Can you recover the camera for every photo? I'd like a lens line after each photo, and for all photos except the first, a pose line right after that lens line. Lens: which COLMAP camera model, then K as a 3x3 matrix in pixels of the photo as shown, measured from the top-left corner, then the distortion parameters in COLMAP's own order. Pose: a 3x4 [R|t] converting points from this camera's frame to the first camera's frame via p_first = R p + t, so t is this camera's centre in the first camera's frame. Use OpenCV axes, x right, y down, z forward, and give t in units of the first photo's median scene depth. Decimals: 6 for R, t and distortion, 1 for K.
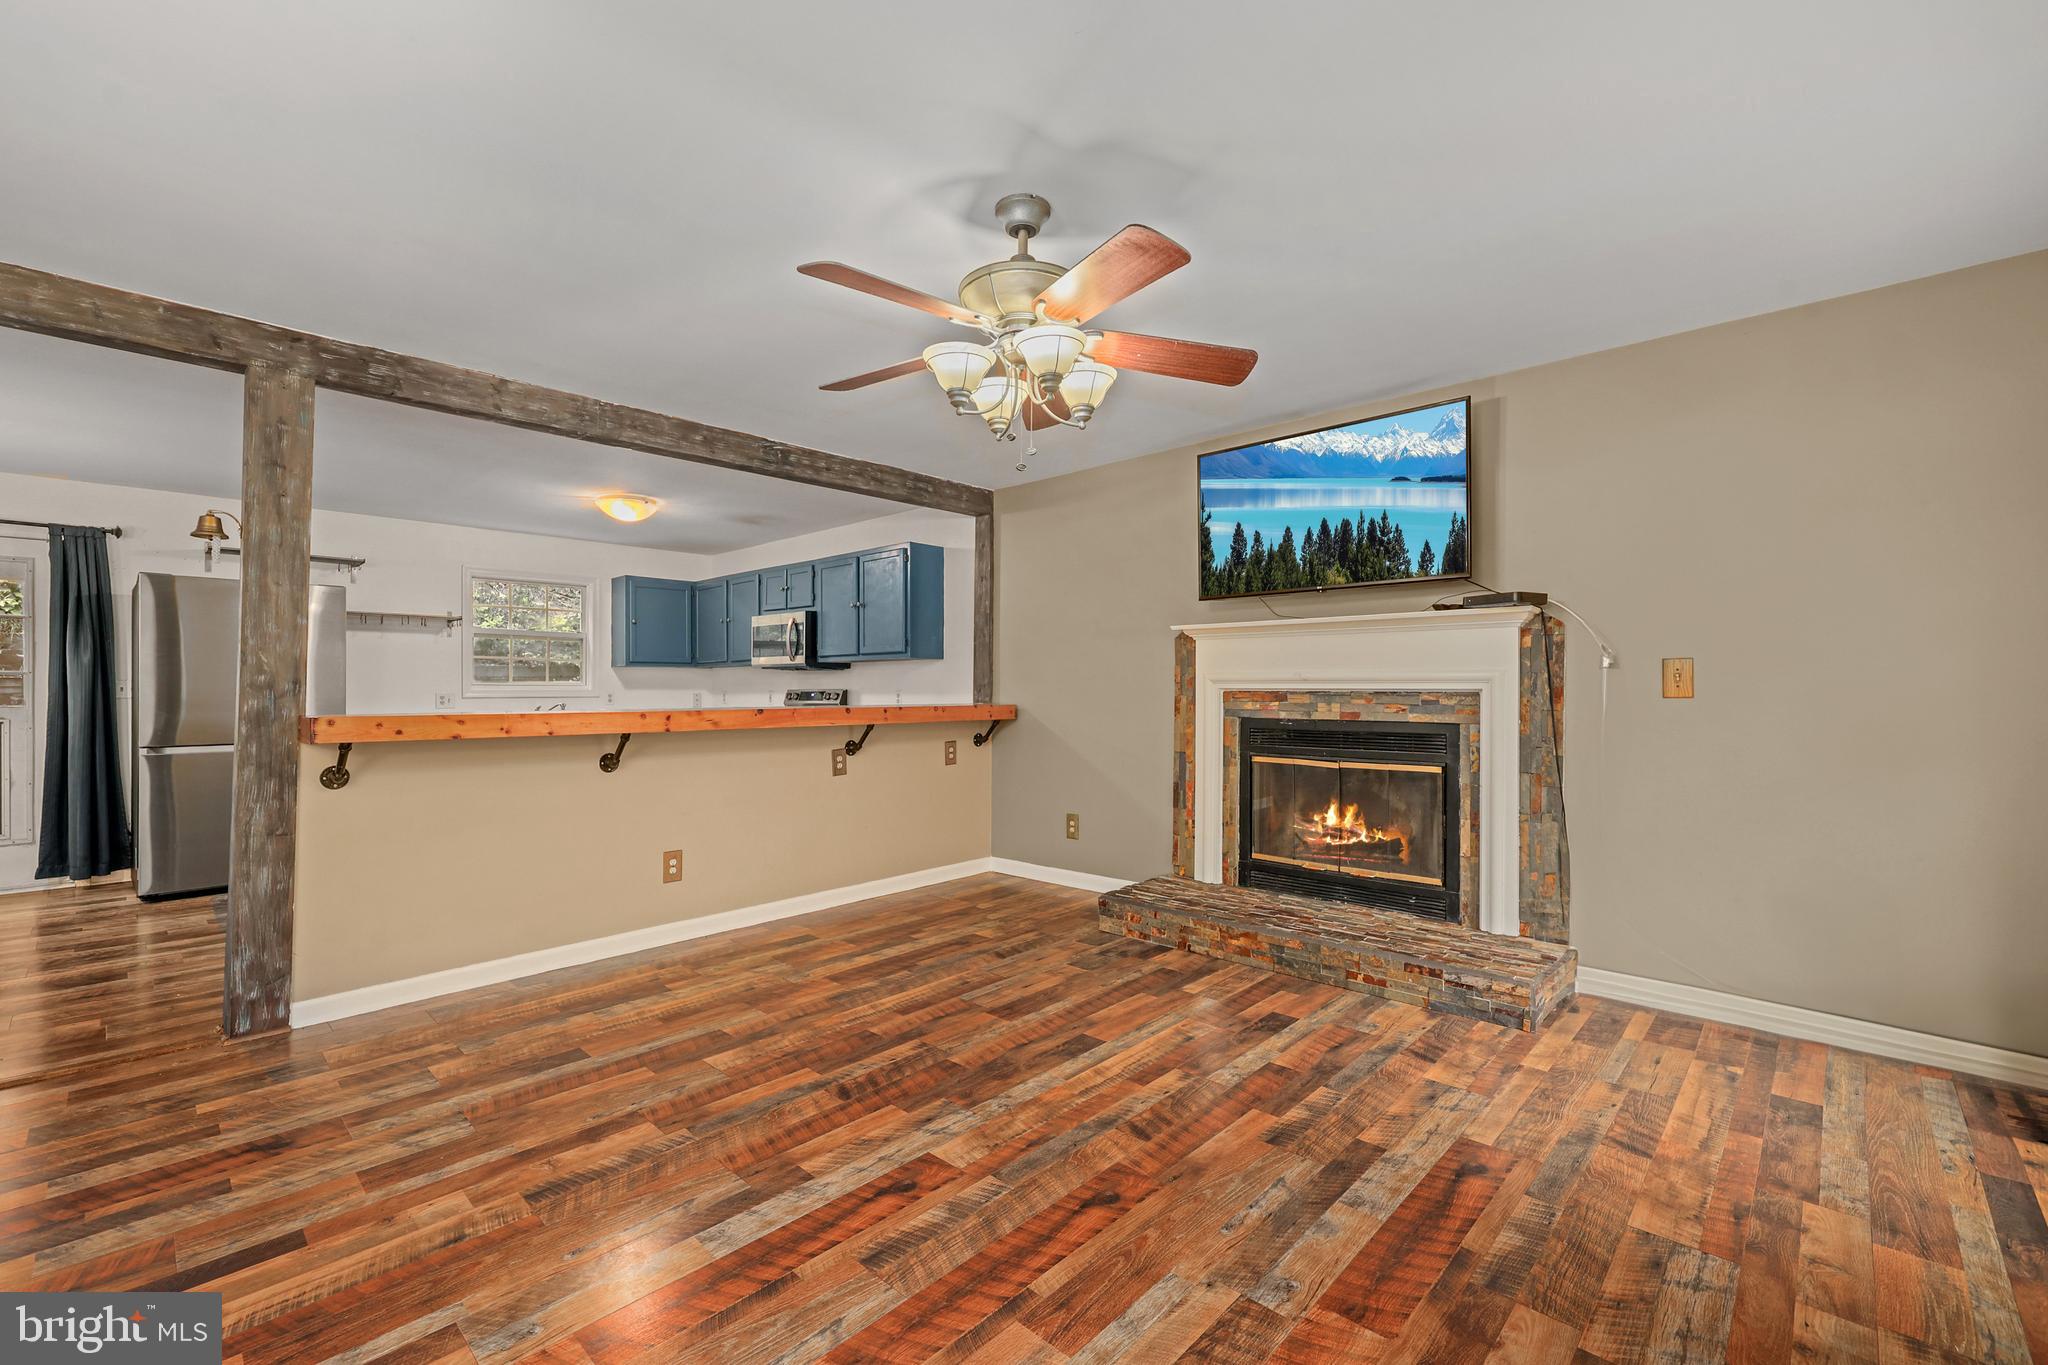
lens RADIAL K [[863.1, 0, 1031.0], [0, 863.1, 676.1], [0, 0, 1]] dist [0.000802, -0.000124]
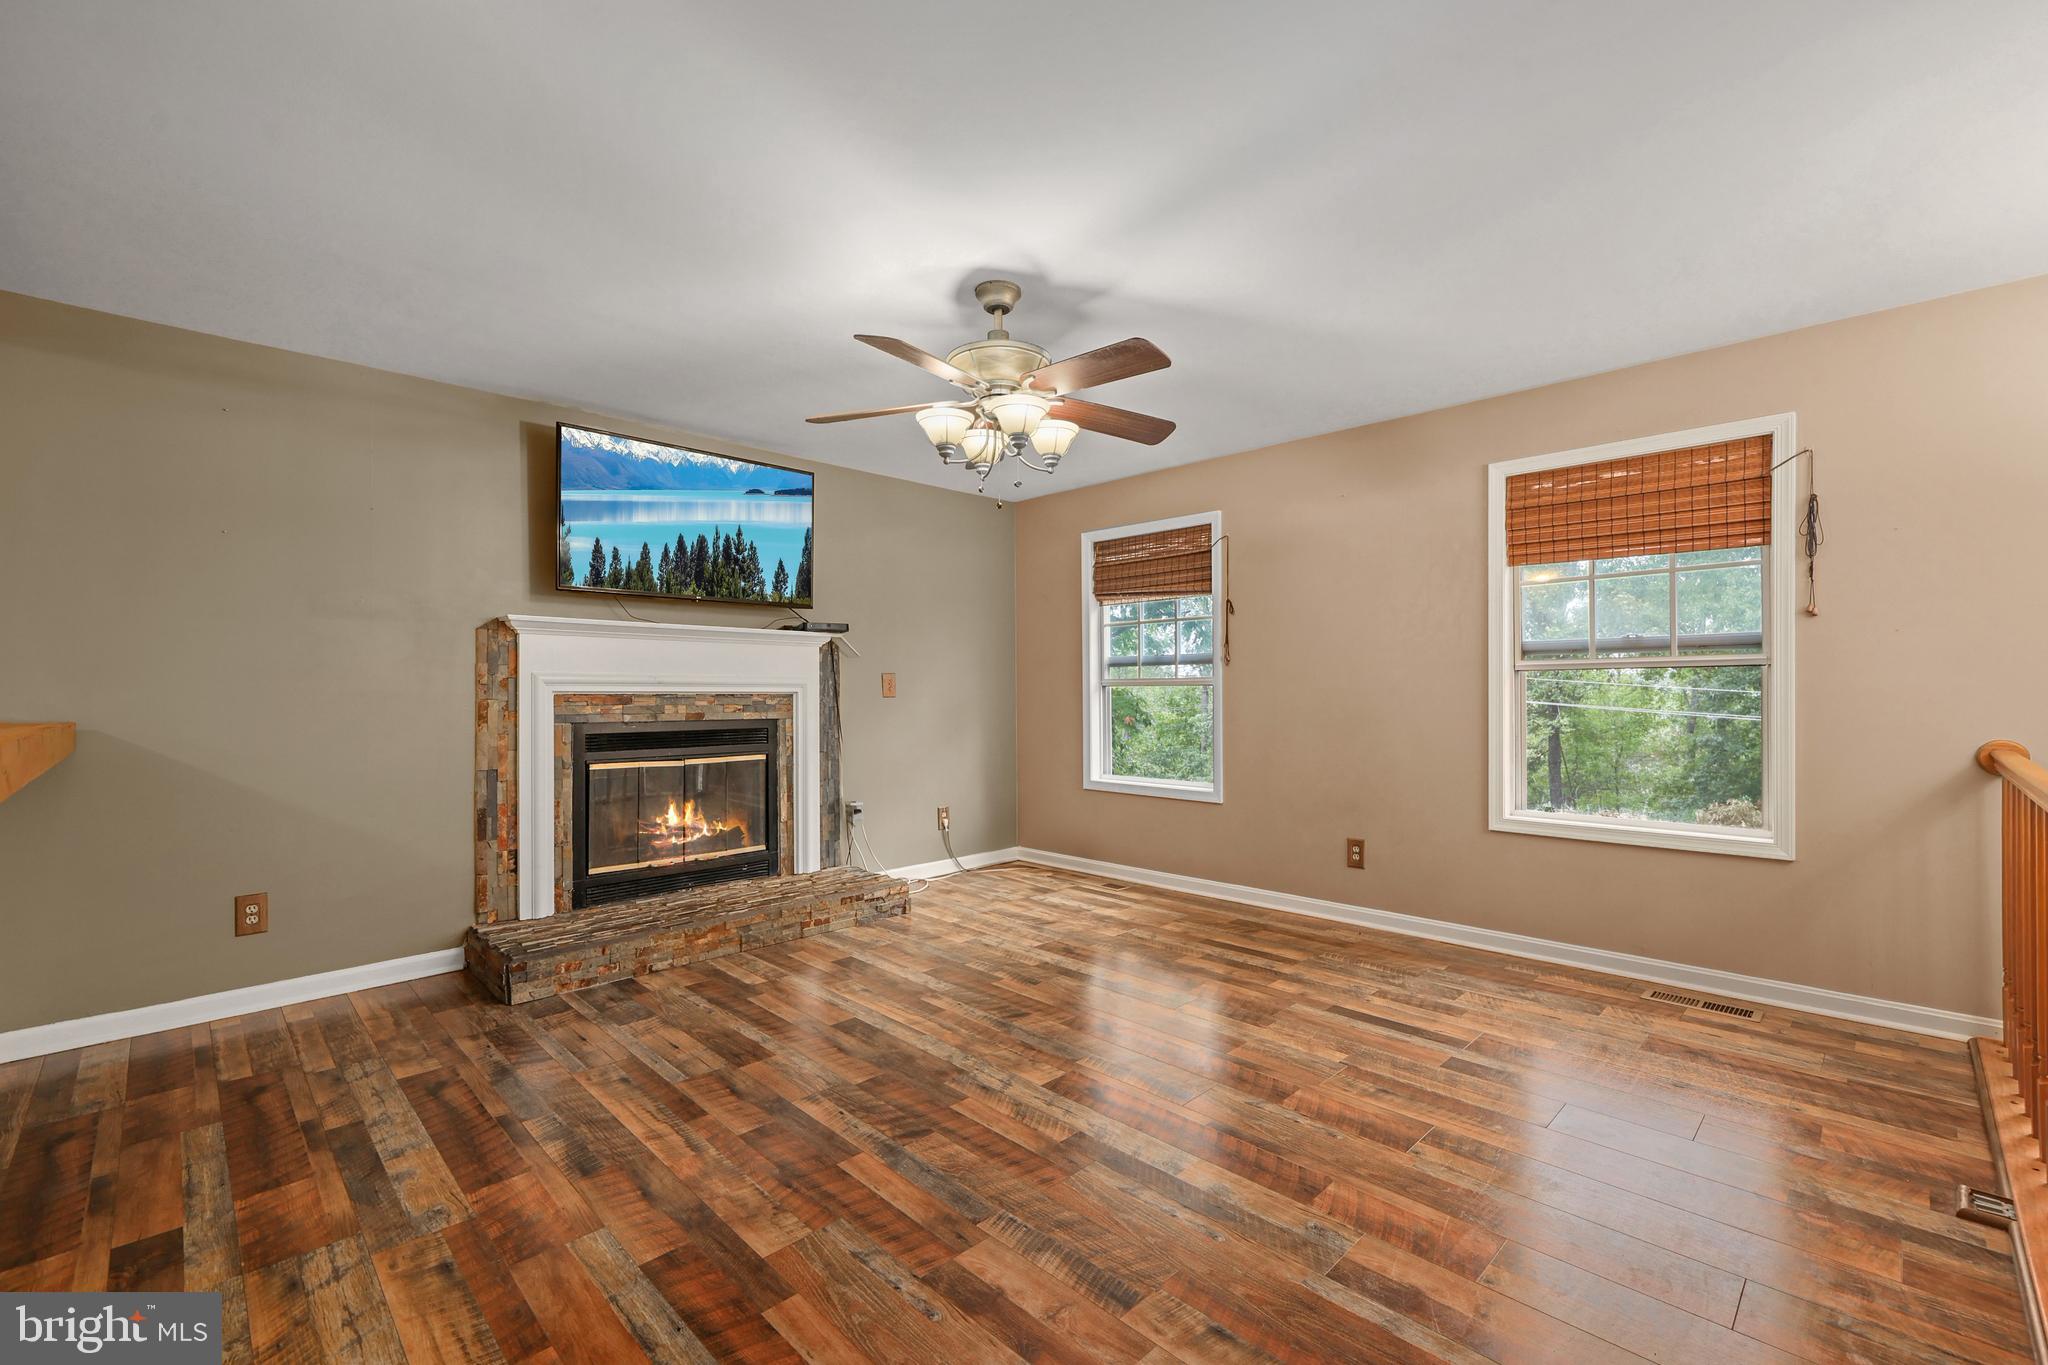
lens RADIAL K [[863.1, 0, 1031.0], [0, 863.1, 676.1], [0, 0, 1]] dist [0.000802, -0.000124]
pose [[0.031483, 0.021867, 0.999265, -0.771767], [-0.009834, 0.999719, -0.021567, 0.015502], [-0.999456, -0.009148, 0.031689, 0.586173]]
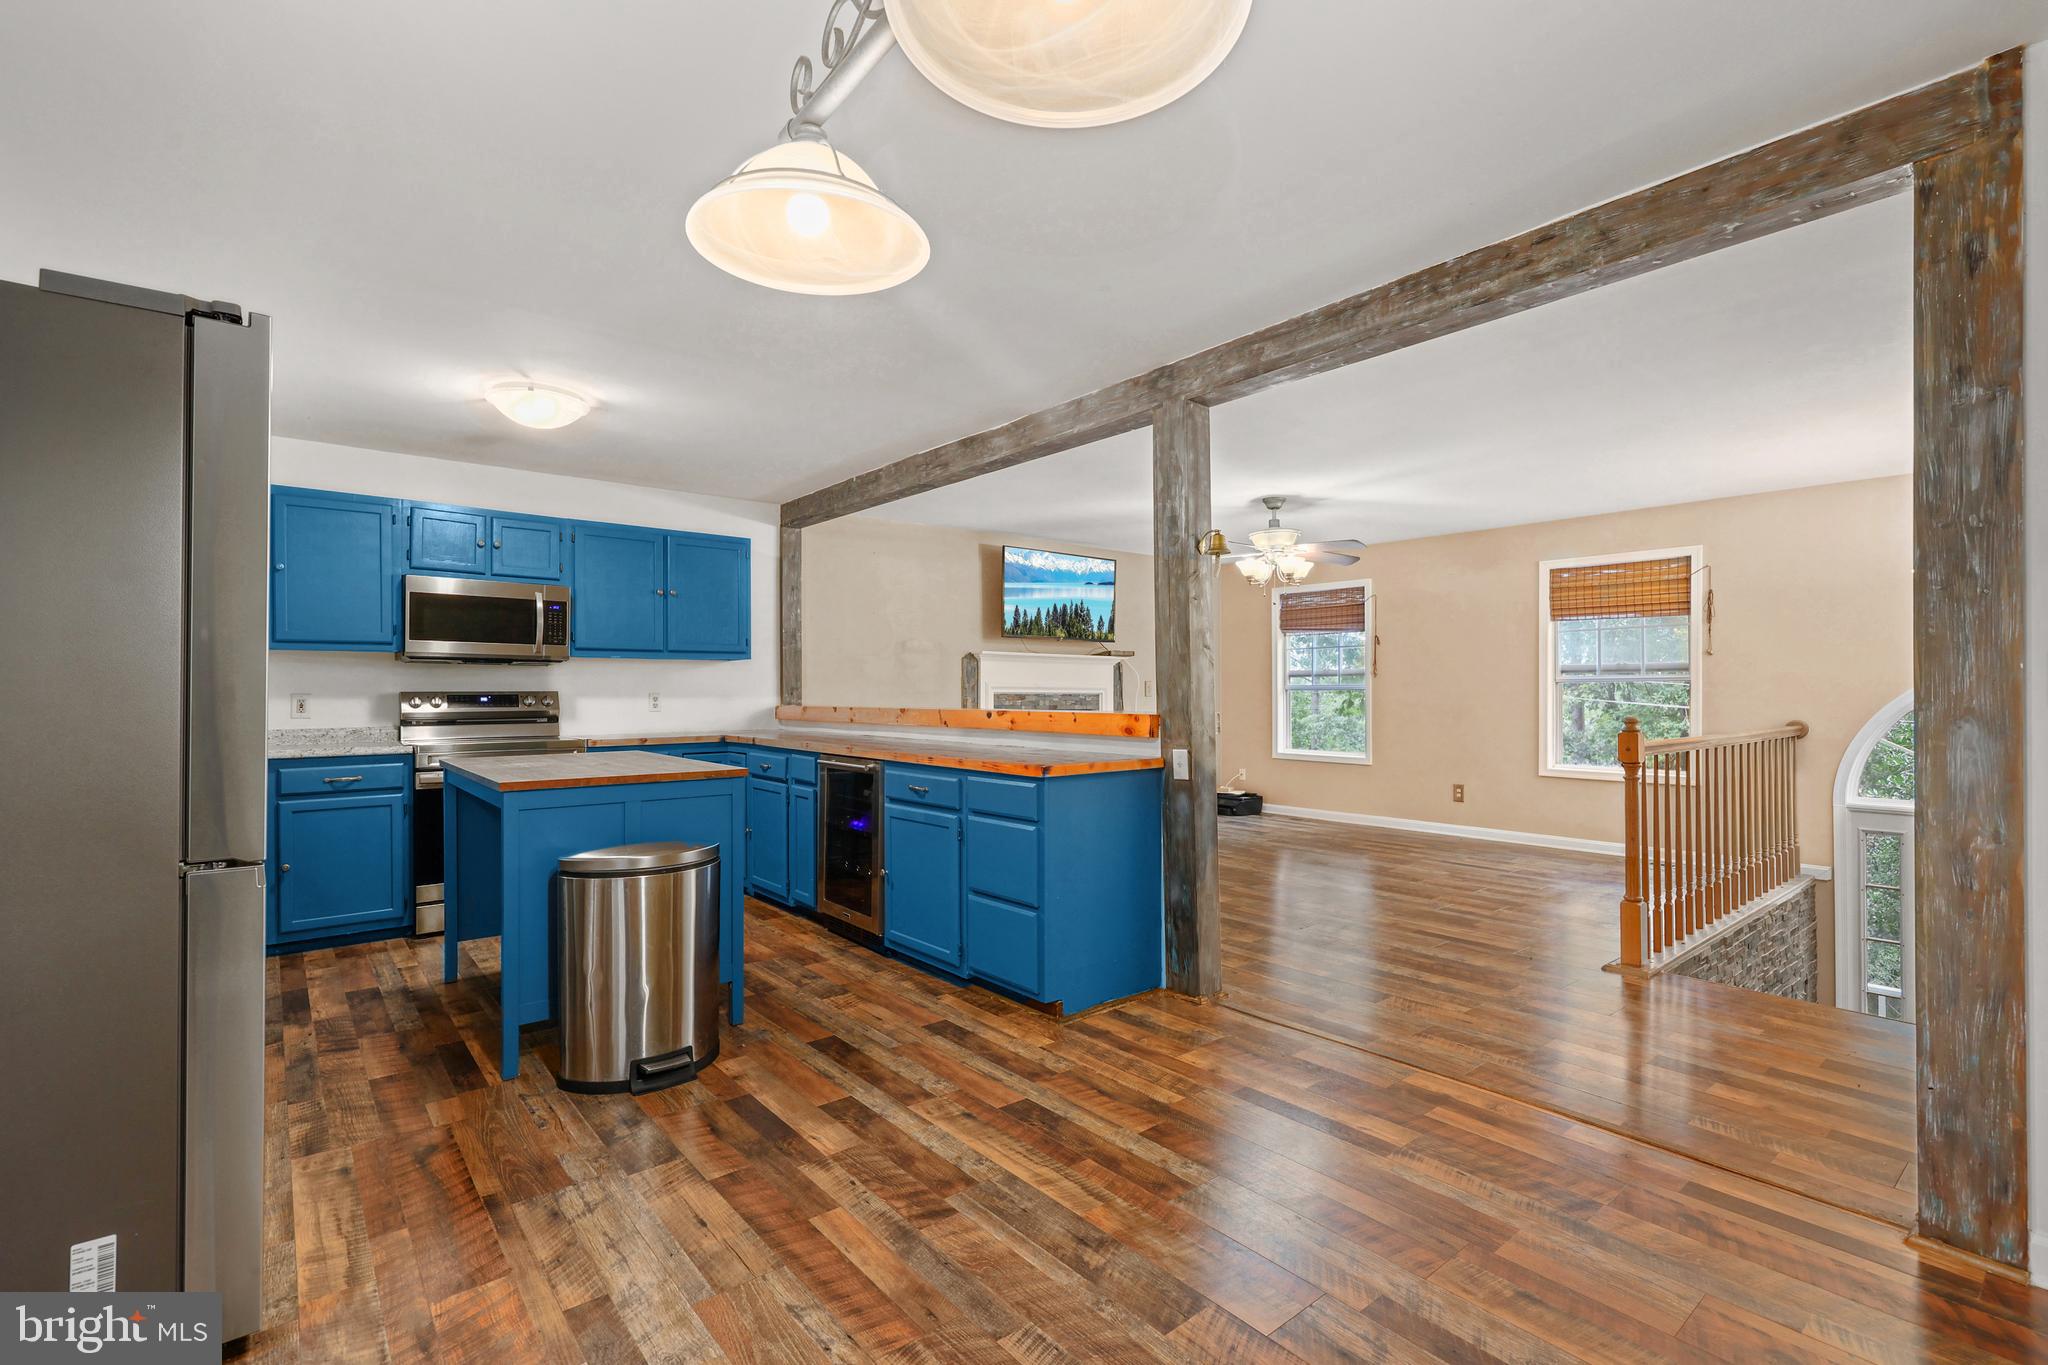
lens RADIAL K [[915.4, 0, 1020.4], [0, 915.4, 679.2], [0, 0, 1]] dist [-0.002081, -0.000129]
pose [[0.131417, 0.018444, 0.991156, -1.732842], [-0.012950, 0.999774, -0.016888, 0.020488], [-0.991243, -0.010616, 0.131626, 0.881892]]
